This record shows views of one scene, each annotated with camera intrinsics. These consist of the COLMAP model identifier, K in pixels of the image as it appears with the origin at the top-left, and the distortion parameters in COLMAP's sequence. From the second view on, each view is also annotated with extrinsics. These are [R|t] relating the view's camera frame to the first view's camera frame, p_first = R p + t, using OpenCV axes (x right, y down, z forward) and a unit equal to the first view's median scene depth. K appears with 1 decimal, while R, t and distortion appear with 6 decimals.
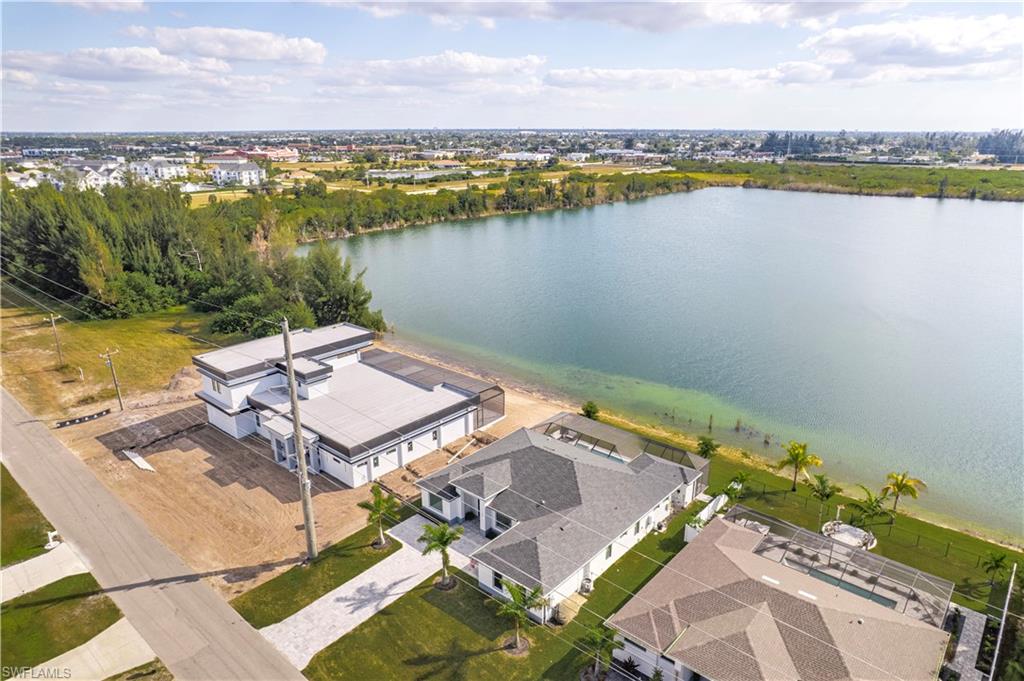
lens RADIAL K [[661.5, 0, 516.2], [0, 661.5, 336.9], [0, 0, 1]] dist [-0.082415, 0.074097]
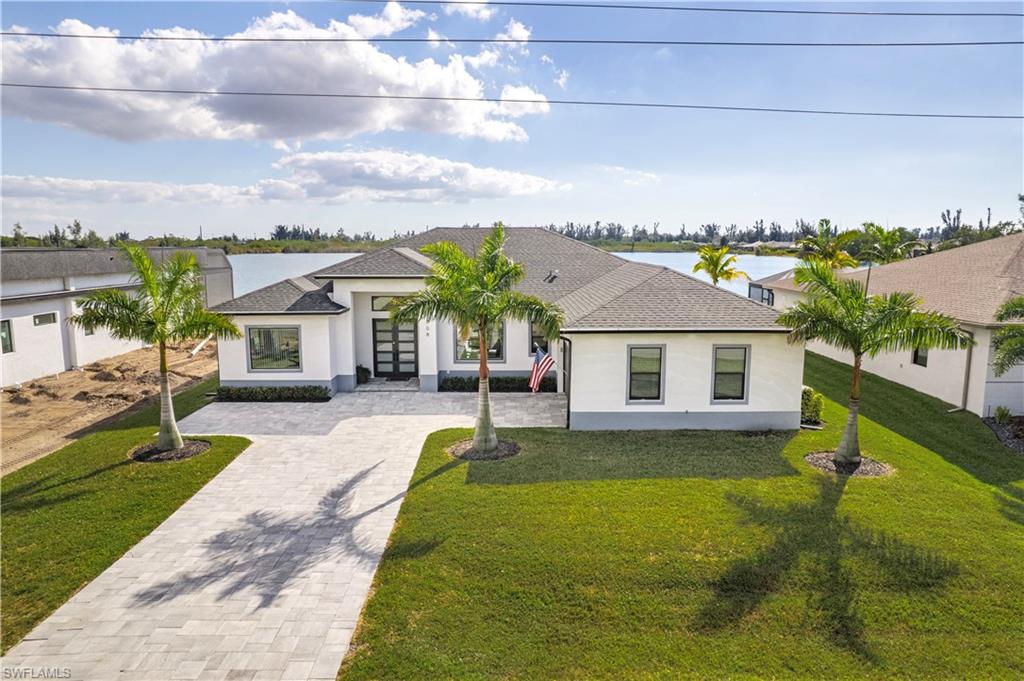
lens RADIAL K [[661.5, 0, 516.2], [0, 661.5, 336.9], [0, 0, 1]] dist [-0.082415, 0.074097]
pose [[0.745709, -0.092774, 0.659781, -0.052383], [0.200016, 0.975755, -0.088861, 0.060702], [-0.635541, 0.198231, 0.746185, 0.126306]]
